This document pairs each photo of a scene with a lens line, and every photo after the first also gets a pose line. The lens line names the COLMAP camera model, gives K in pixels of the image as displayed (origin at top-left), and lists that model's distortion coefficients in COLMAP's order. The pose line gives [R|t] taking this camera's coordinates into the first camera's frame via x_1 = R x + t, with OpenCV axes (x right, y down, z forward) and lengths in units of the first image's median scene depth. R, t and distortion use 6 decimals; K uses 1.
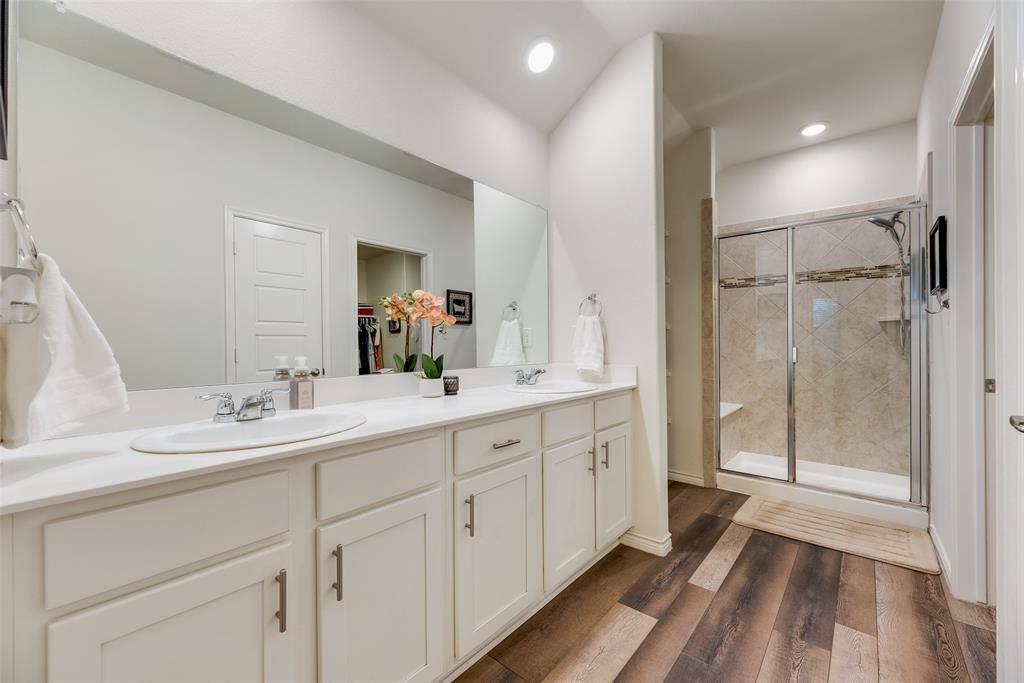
lens RADIAL K [[416.1, 0, 510.7], [0, 416.1, 344.6], [0, 0, 1]] dist [0.012843, -0.000542]
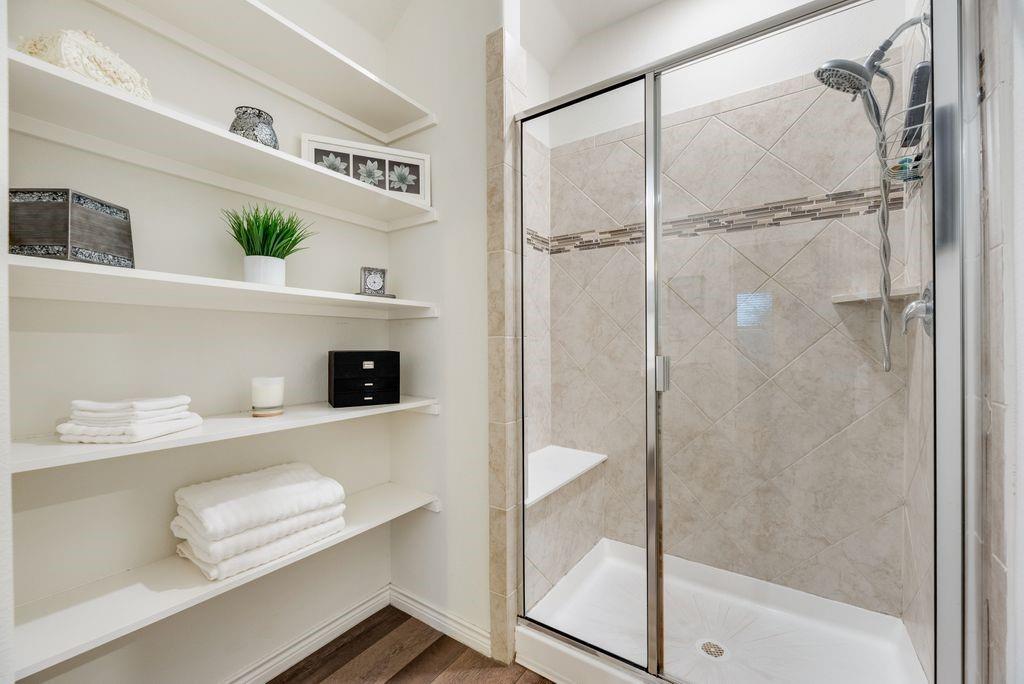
lens RADIAL K [[414.6, 0, 513.3], [0, 414.6, 346.5], [0, 0, 1]] dist [0.006413, -0.000425]
pose [[0.994673, -0.000444, 0.103079, 0.438478], [0.000633, 0.999998, -0.001801, -0.001660], [-0.103078, 0.001856, 0.994672, 0.538643]]
